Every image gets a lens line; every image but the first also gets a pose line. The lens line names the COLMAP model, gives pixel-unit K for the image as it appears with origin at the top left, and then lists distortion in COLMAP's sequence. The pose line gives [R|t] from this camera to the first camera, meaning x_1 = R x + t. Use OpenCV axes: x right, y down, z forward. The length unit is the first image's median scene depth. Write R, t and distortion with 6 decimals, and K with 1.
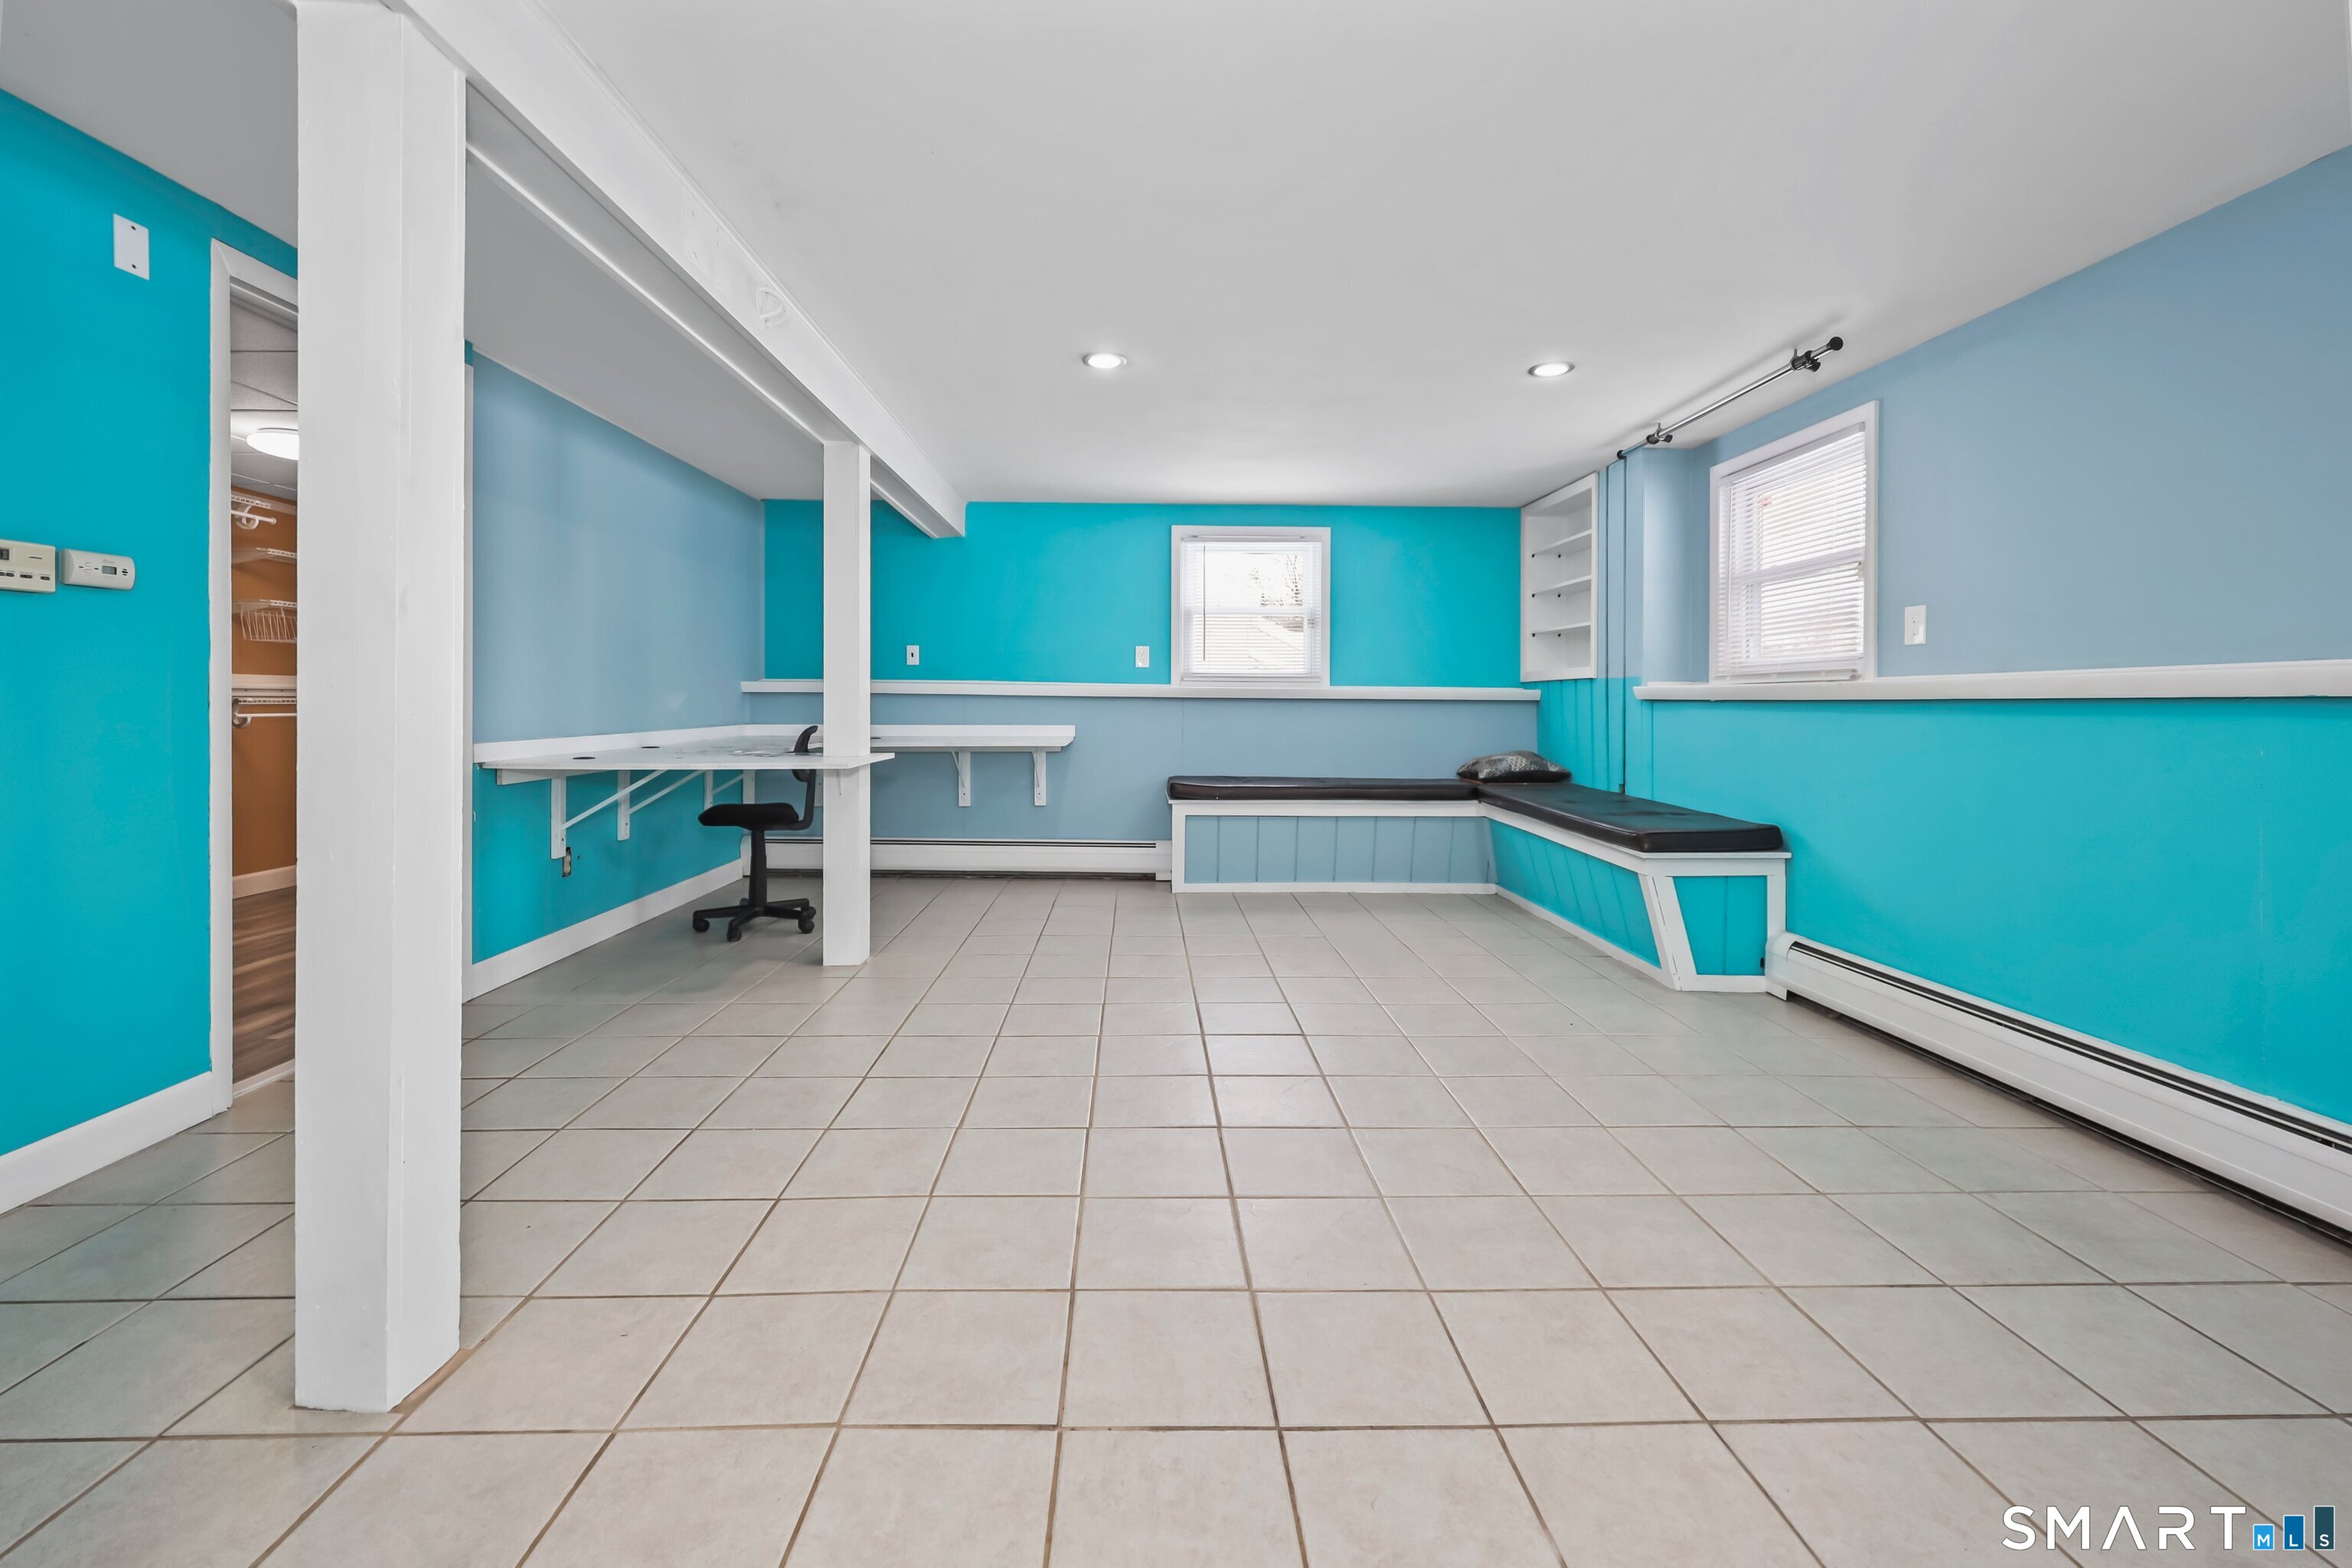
lens RADIAL K [[960.9, 0, 1160.1], [0, 960.9, 701.4], [0, 0, 1]] dist [0.012591, -0.000166]
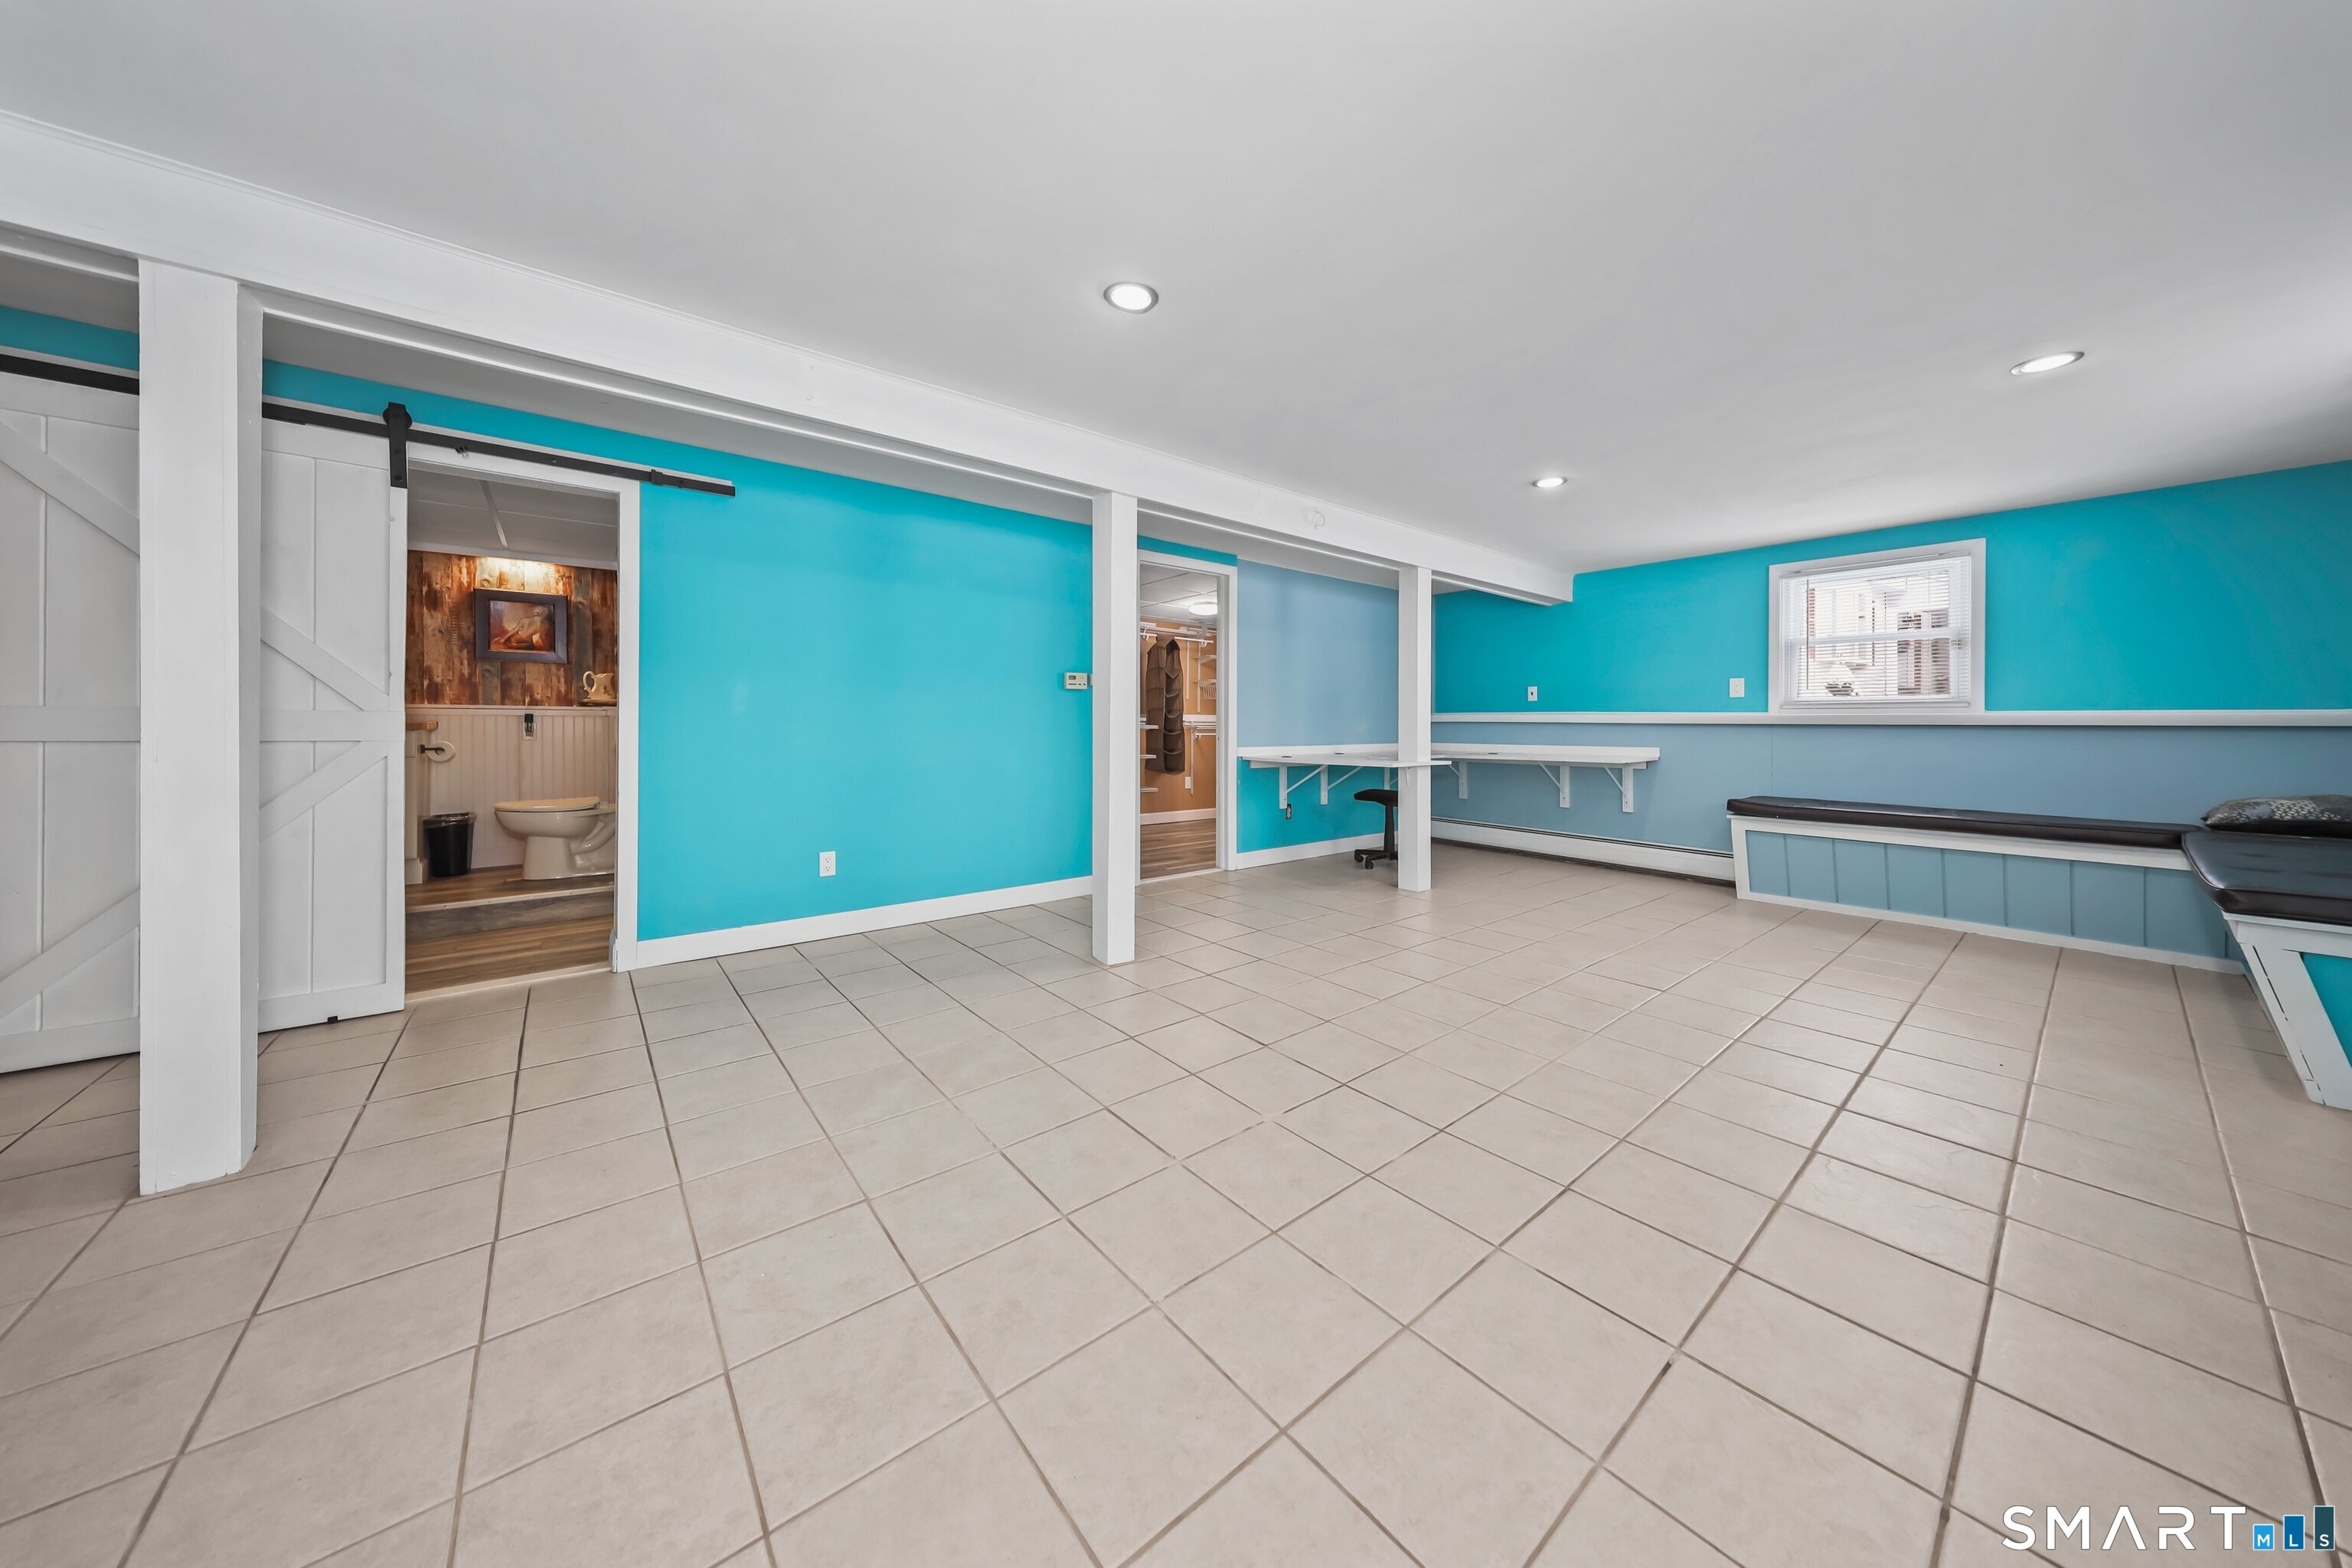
lens RADIAL K [[746.6, 0, 1157.7], [0, 746.6, 736.2], [0, 0, 1]] dist [-0.000496, -0.000001]
pose [[0.602428, 0.009620, -0.798115, 0.305503], [-0.001480, 0.999939, 0.010935, 0.001307], [0.798172, -0.005407, 0.602406, -0.067512]]
